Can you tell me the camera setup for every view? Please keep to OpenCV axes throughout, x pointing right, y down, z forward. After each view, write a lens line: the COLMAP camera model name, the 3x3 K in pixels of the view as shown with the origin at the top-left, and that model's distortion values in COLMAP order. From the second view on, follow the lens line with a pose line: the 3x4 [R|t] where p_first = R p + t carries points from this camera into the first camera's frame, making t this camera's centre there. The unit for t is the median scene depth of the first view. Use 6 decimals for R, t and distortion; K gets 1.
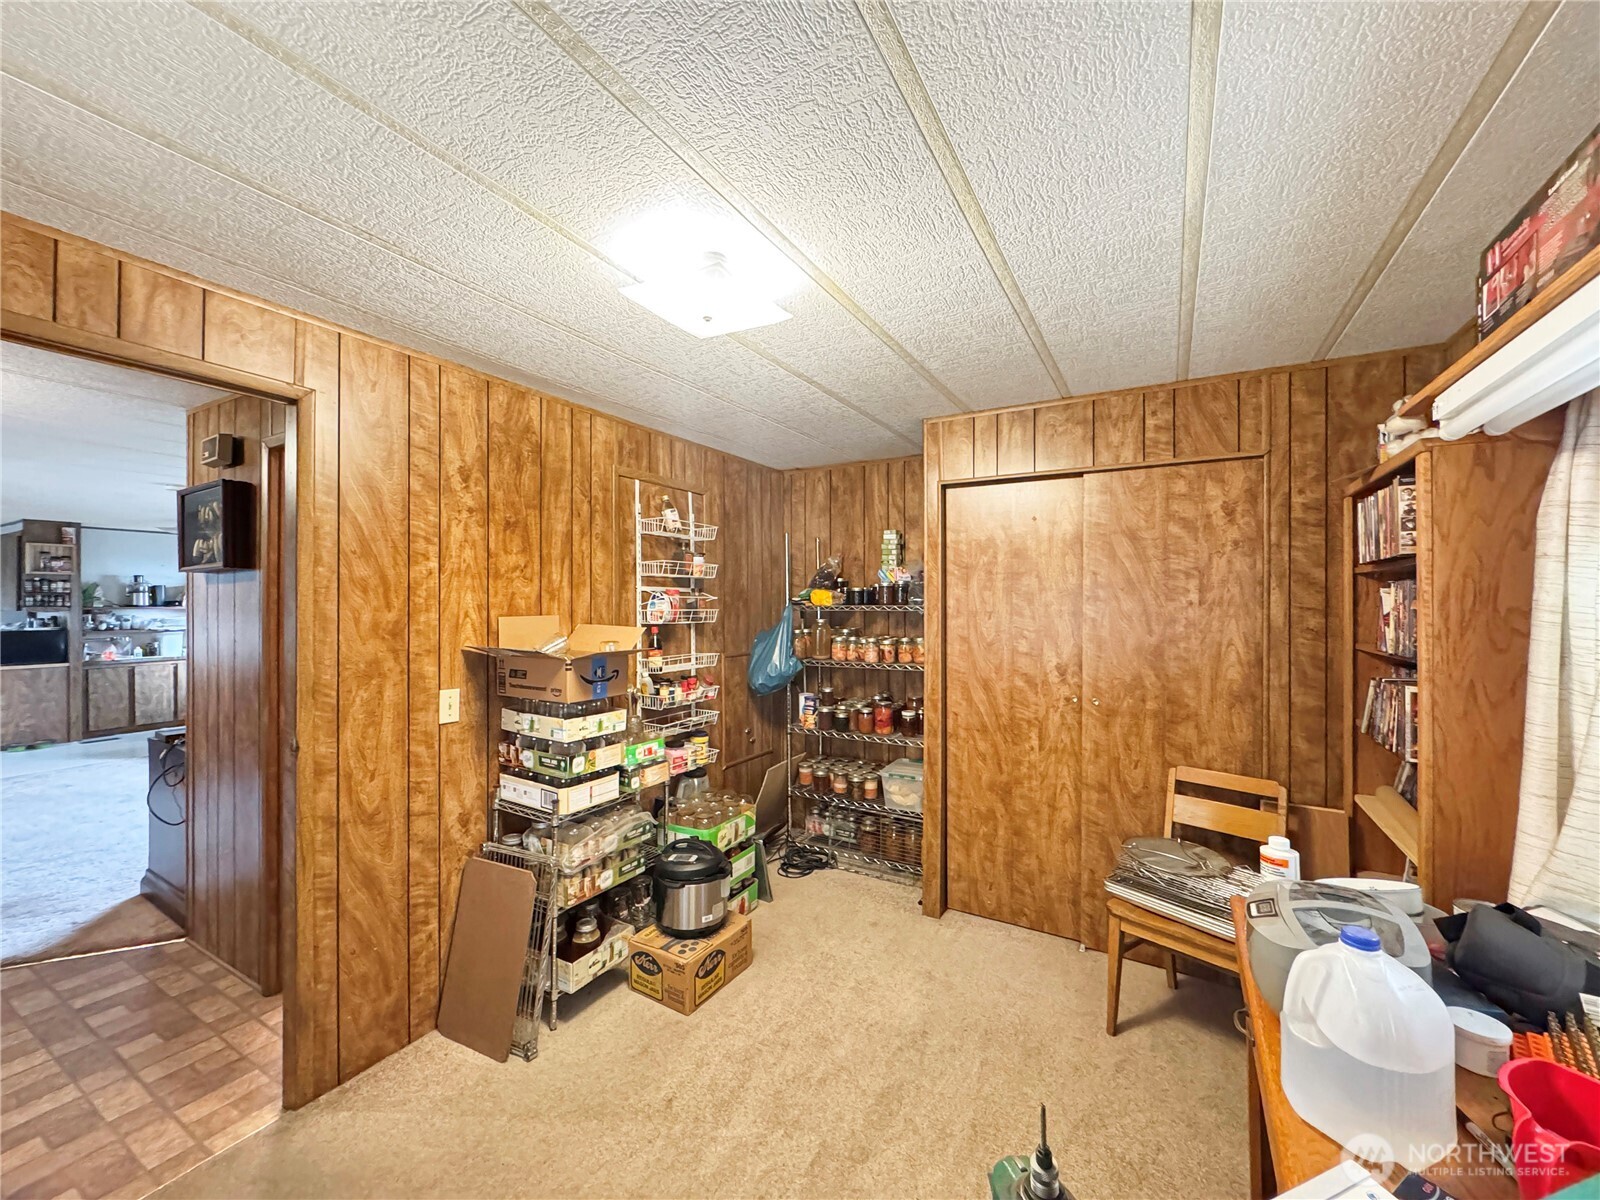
lens RADIAL K [[647.2, 0, 800.0], [0, 647.2, 600.0], [0, 0, 1]] dist [-0.000258, 0.000289]
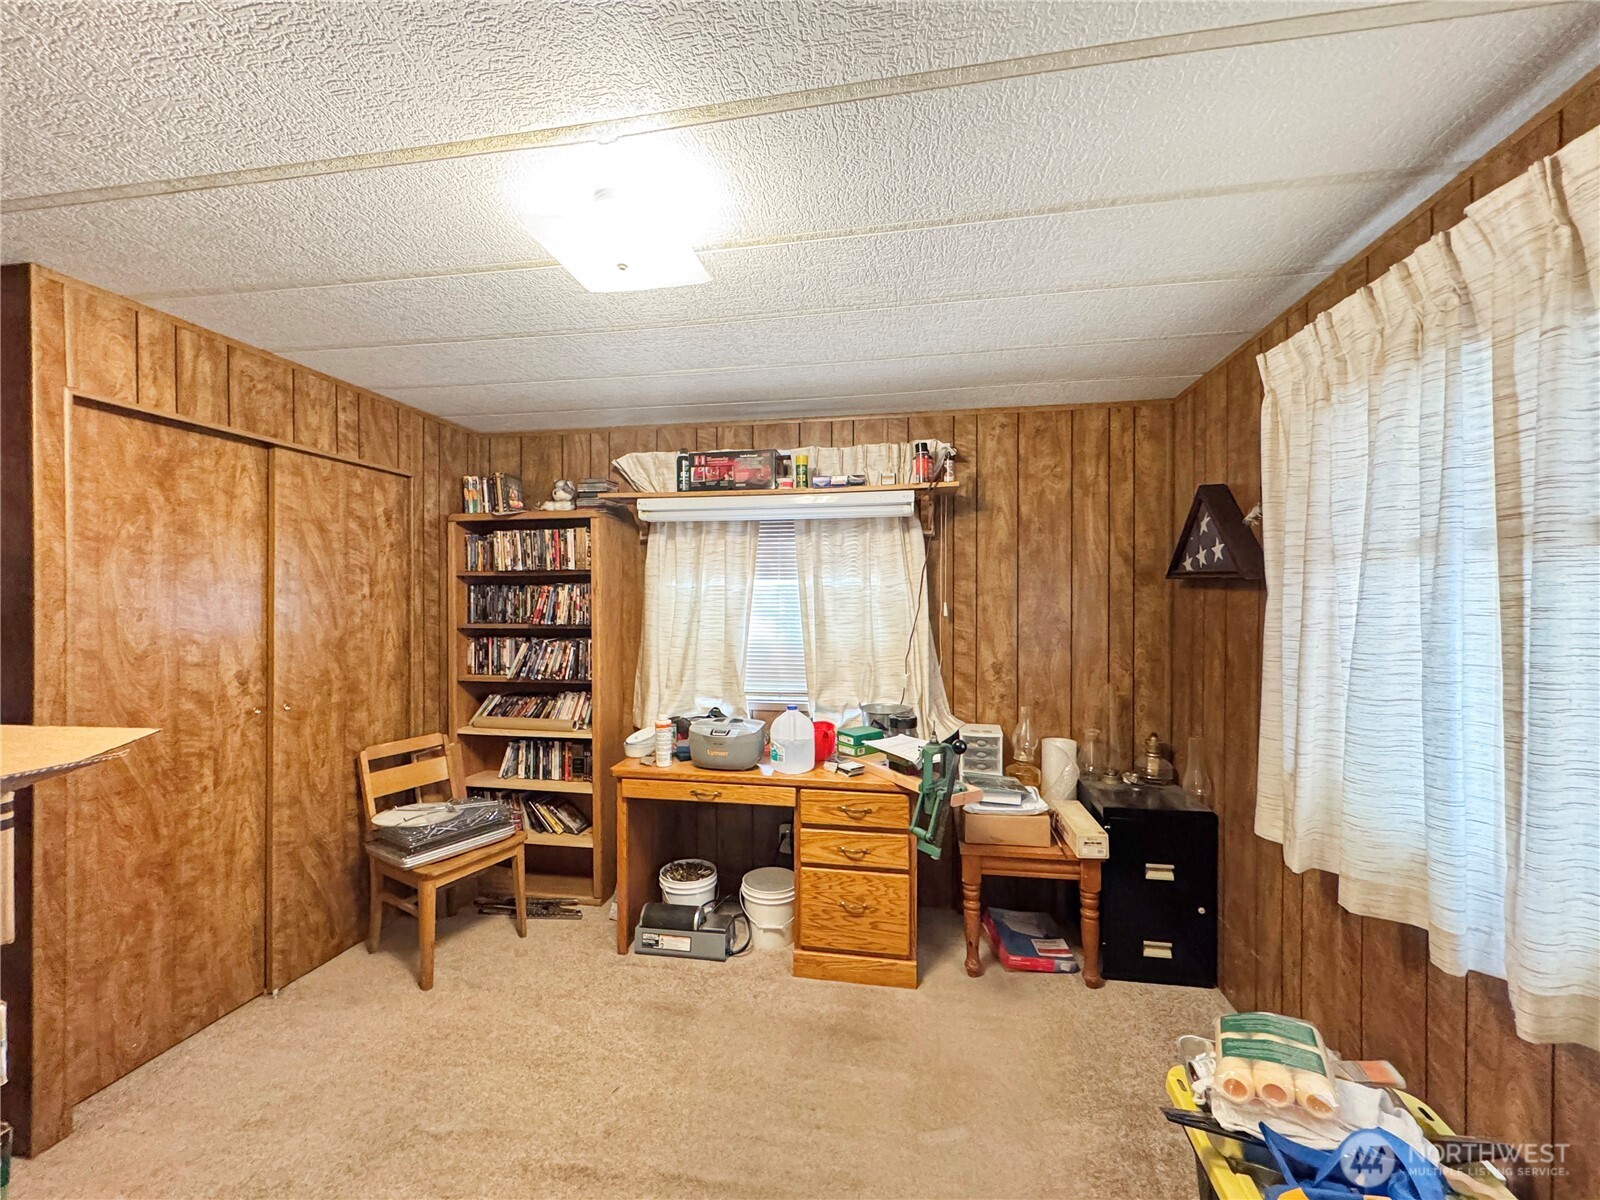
lens RADIAL K [[647.2, 0, 800.0], [0, 647.2, 600.0], [0, 0, 1]] dist [-0.000258, 0.000289]
pose [[-0.338605, -0.004851, 0.940916, -0.618586], [-0.002102, 0.999988, 0.004399, 0.004526], [-0.940926, -0.000489, -0.338611, 0.636090]]
